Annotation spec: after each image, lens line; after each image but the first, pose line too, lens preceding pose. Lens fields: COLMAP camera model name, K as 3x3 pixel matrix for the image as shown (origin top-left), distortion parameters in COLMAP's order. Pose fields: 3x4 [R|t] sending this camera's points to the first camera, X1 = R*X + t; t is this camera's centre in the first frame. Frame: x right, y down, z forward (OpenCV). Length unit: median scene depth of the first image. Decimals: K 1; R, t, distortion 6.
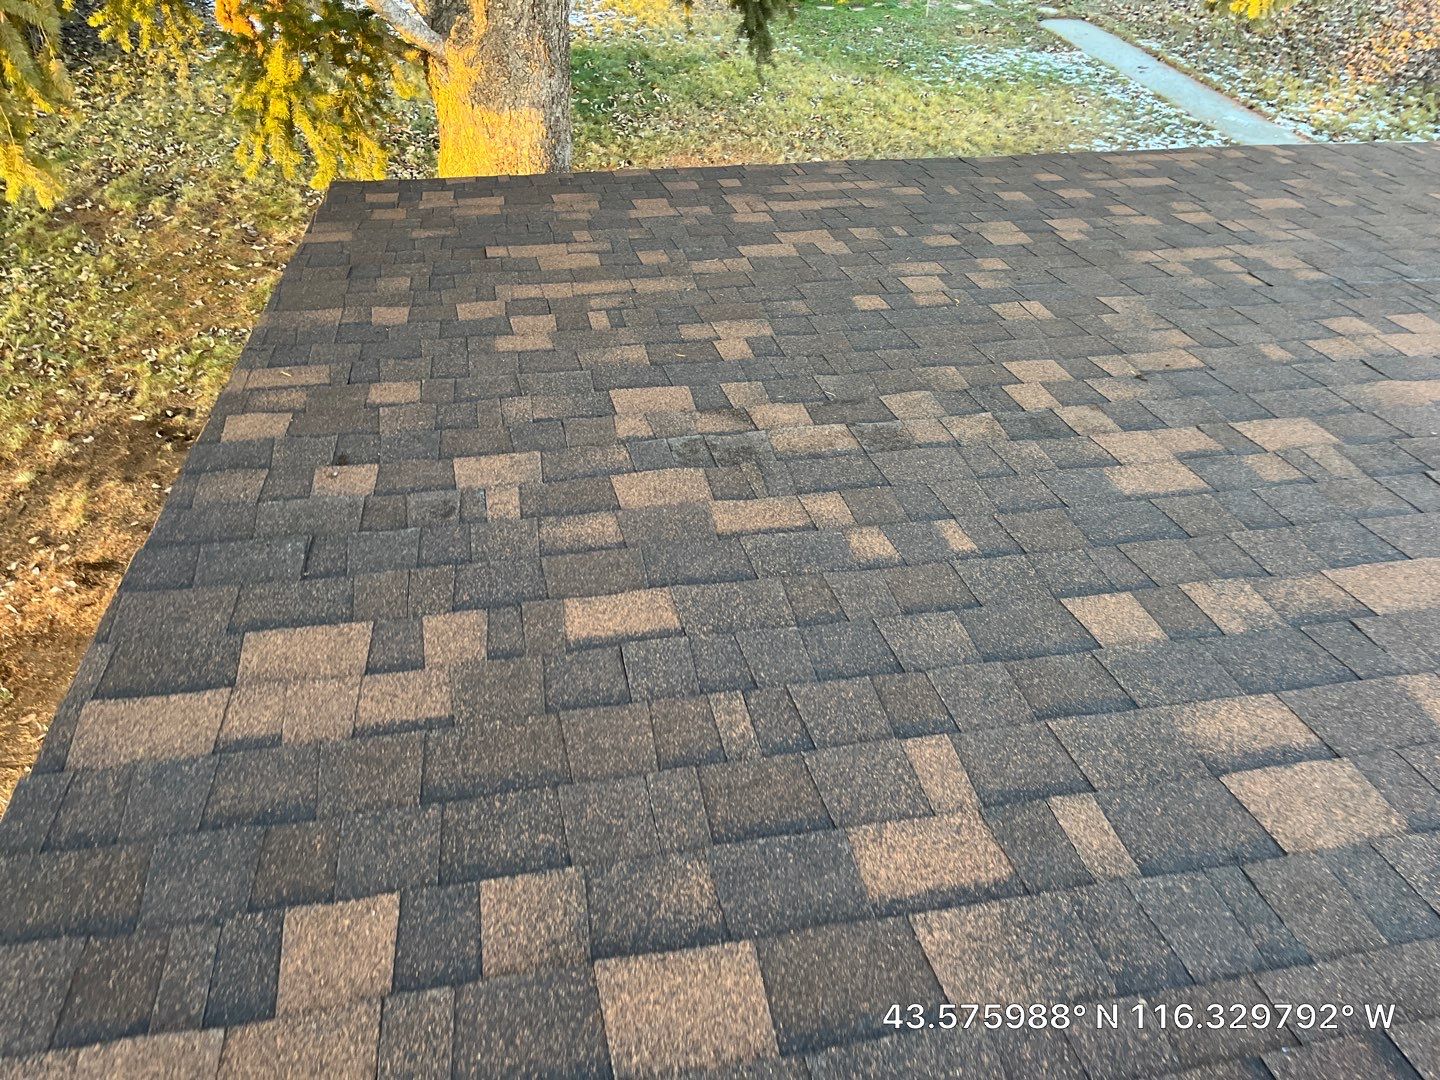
lens RADIAL K [[1052.7, 0, 722.0], [0, 1052.7, 546.5], [0, 0, 1]] dist [0.047760, -0.057399]
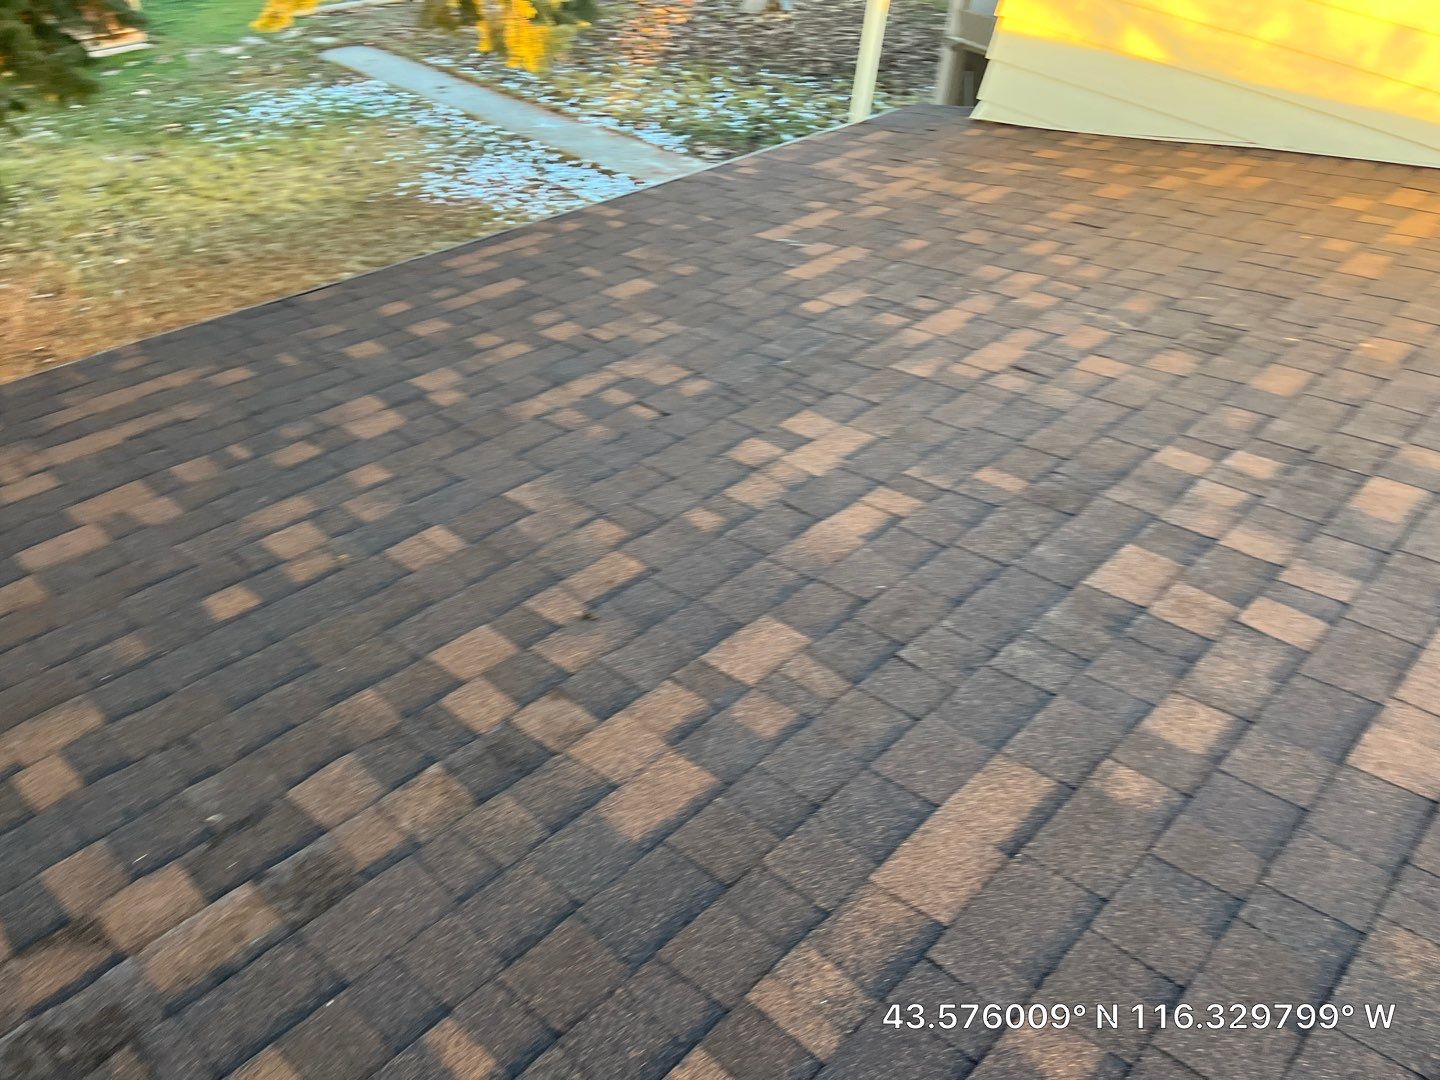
lens RADIAL K [[1052.7, 0, 731.4], [0, 1052.7, 547.0], [0, 0, 1]] dist [0.047760, -0.057399]
pose [[0.821460, -0.358033, 0.443865, 0.109647], [0.355370, 0.930129, 0.092583, -0.207804], [-0.446000, 0.081683, 0.891298, 0.153428]]
